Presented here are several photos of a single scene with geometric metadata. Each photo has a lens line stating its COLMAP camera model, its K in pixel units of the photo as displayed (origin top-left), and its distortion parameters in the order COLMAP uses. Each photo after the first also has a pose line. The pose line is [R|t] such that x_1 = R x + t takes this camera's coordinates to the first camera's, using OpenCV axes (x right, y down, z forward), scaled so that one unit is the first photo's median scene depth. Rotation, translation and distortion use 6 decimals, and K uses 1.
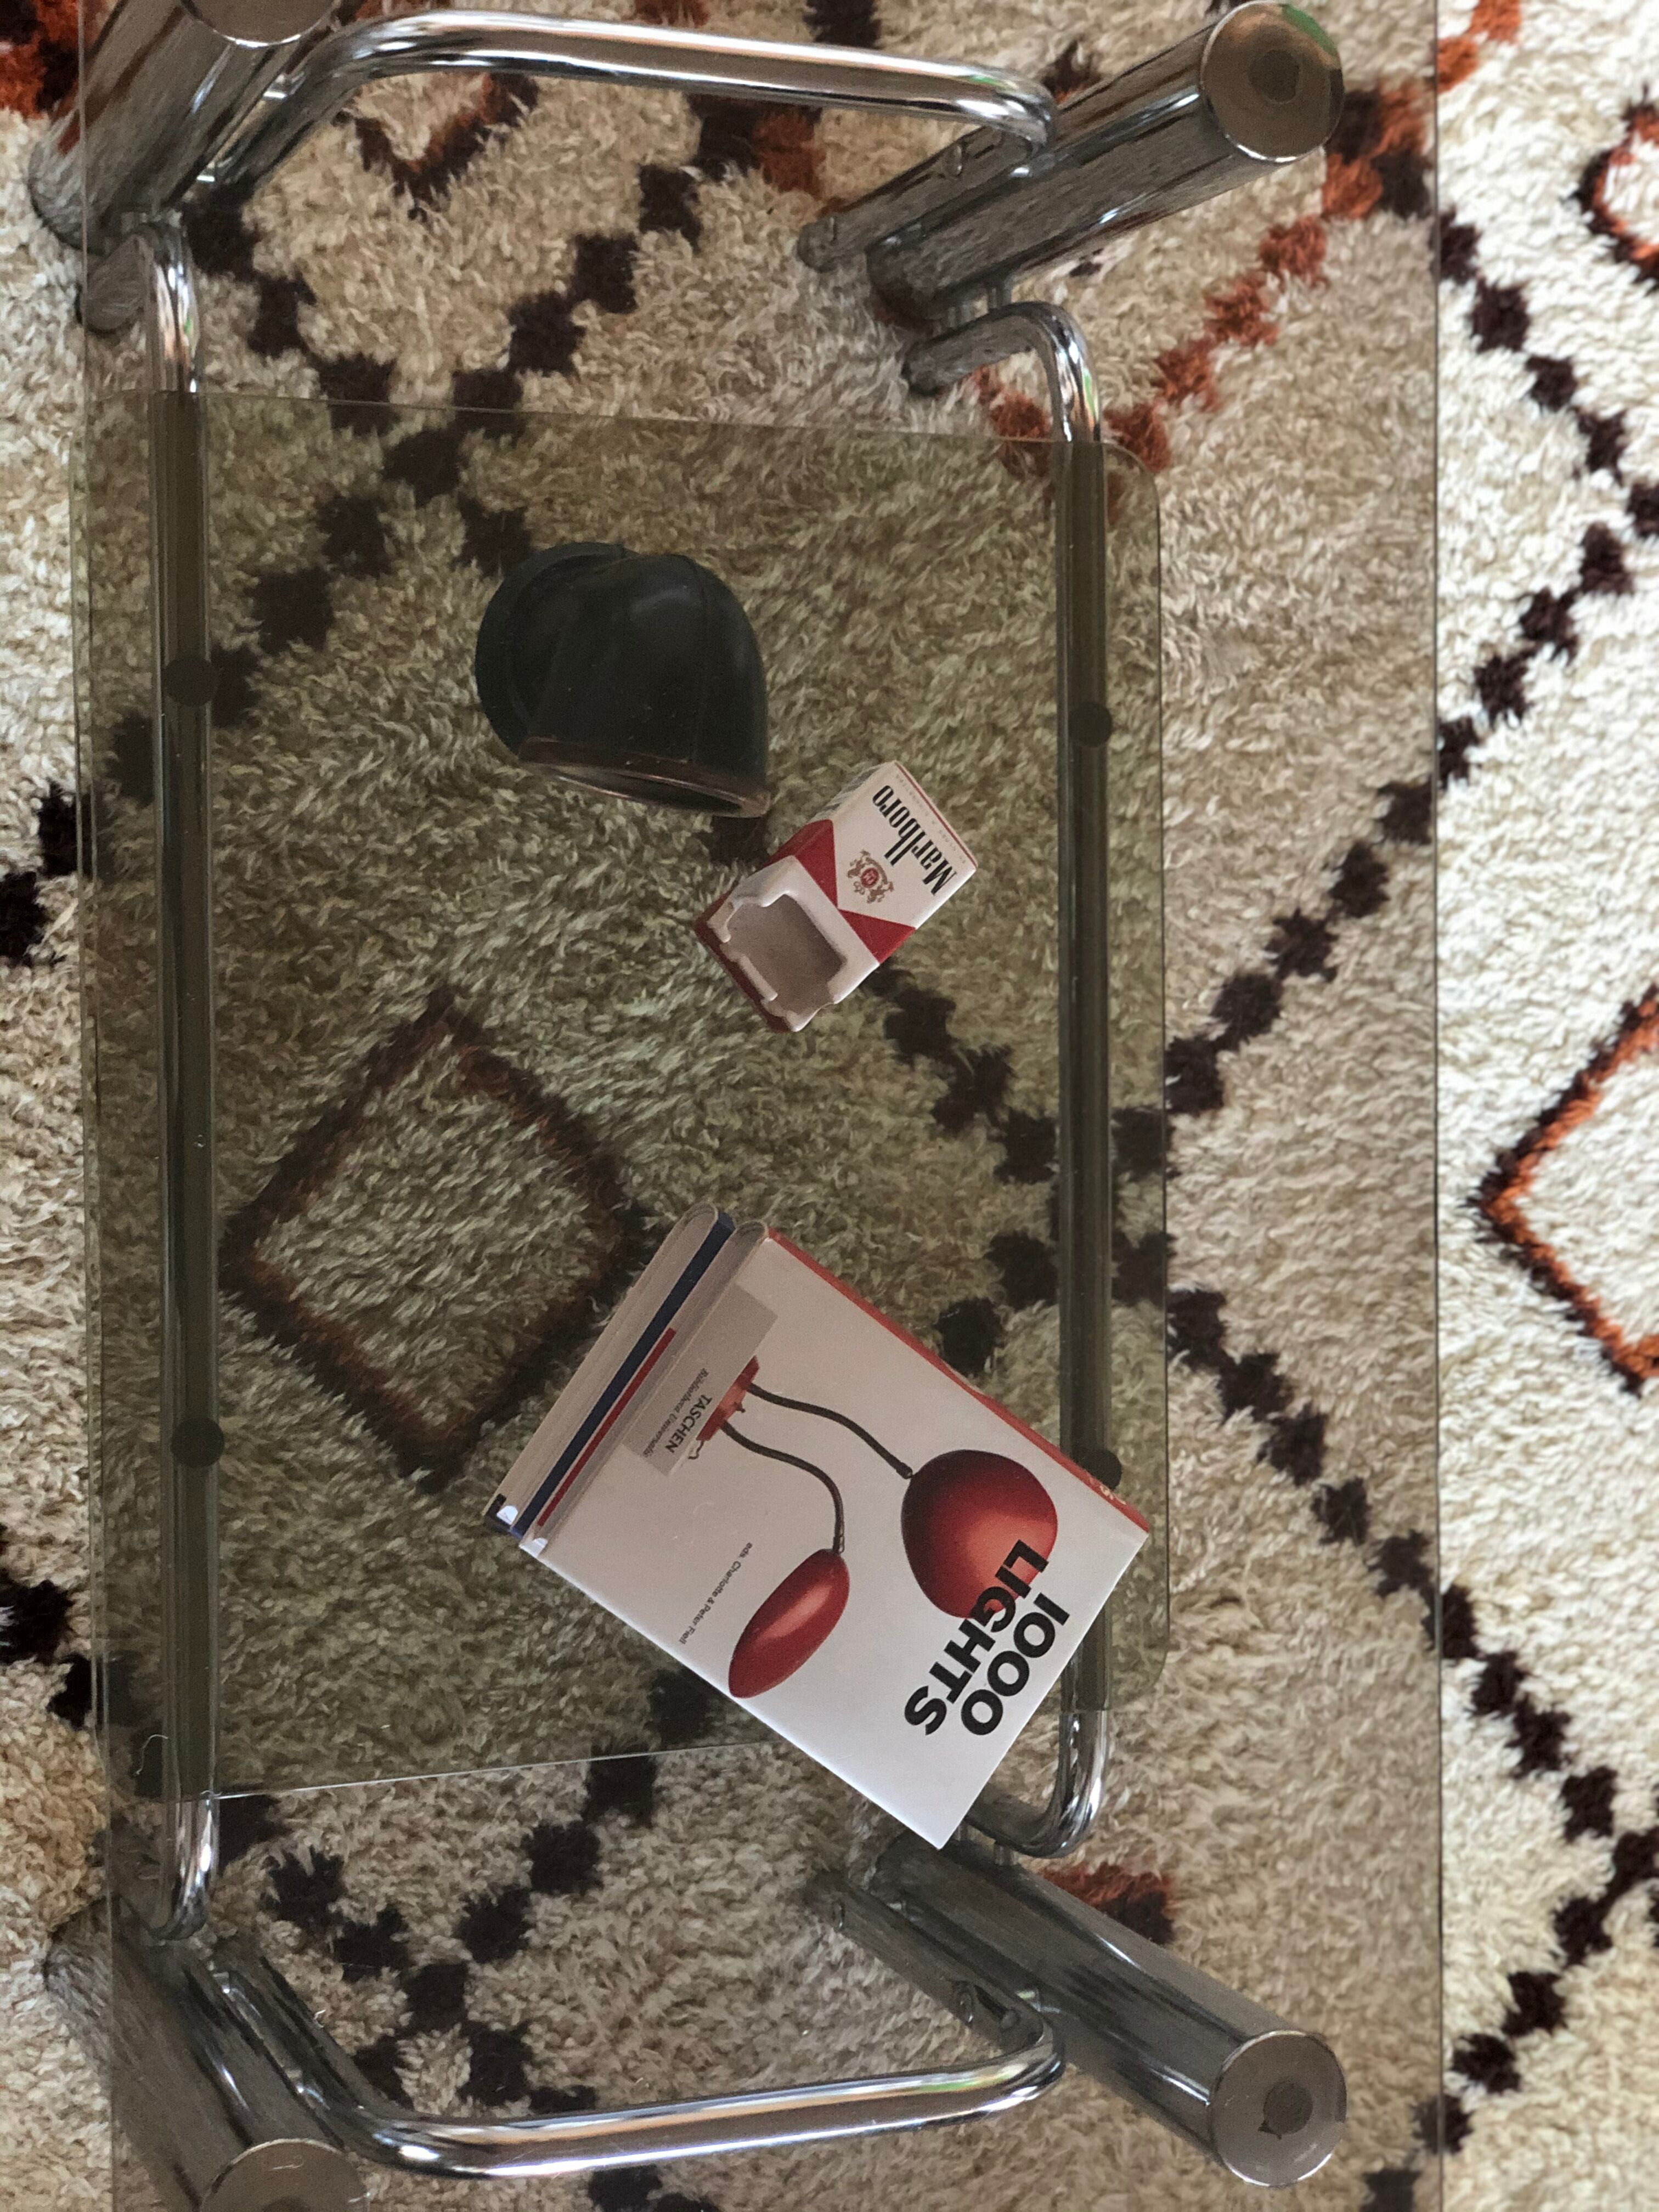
lens RADIAL K [[3334.6, 0, 811.7], [0, 3334.6, 1106.4], [0, 0, 1]] dist [0.029484, -0.143713]
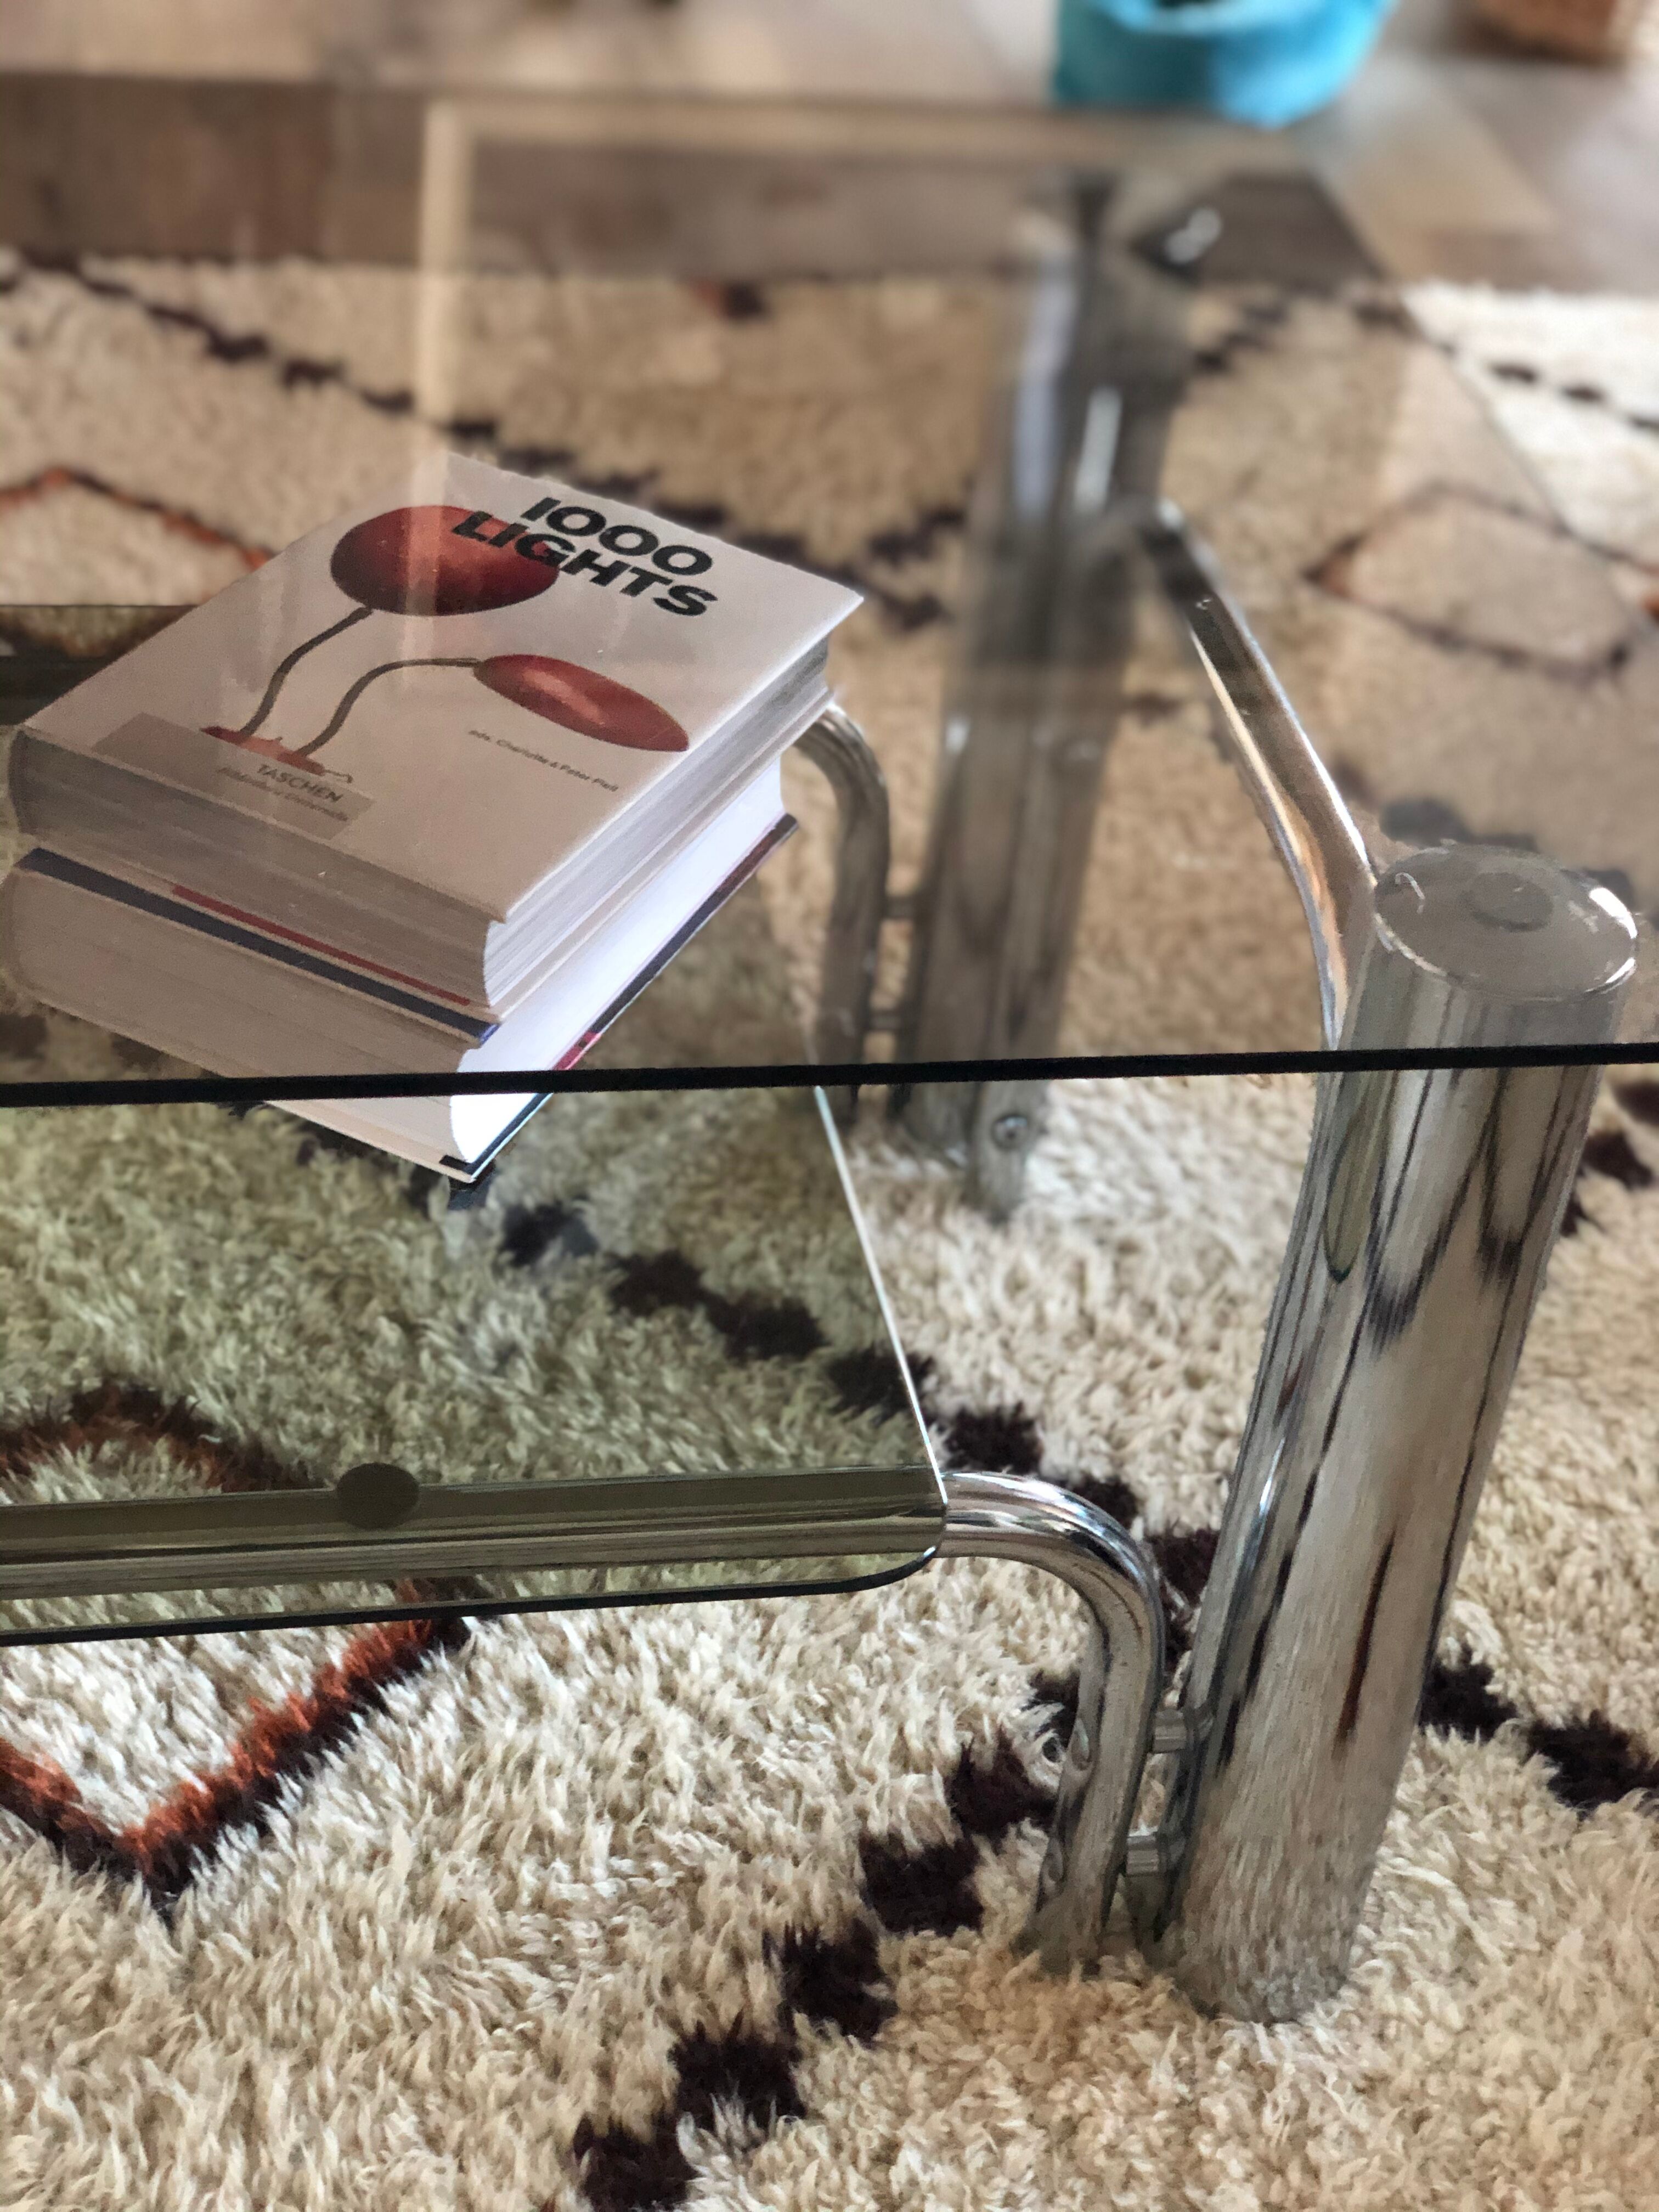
lens RADIAL K [[3334.6, 0, 811.7], [0, 3334.6, 1106.4], [0, 0, 1]] dist [0.029484, -0.143713]
pose [[-0.123960, -0.858412, 0.497758, -0.431753], [0.982427, -0.035629, 0.183217, 0.067438], [-0.139541, 0.511722, 0.847743, 0.417811]]
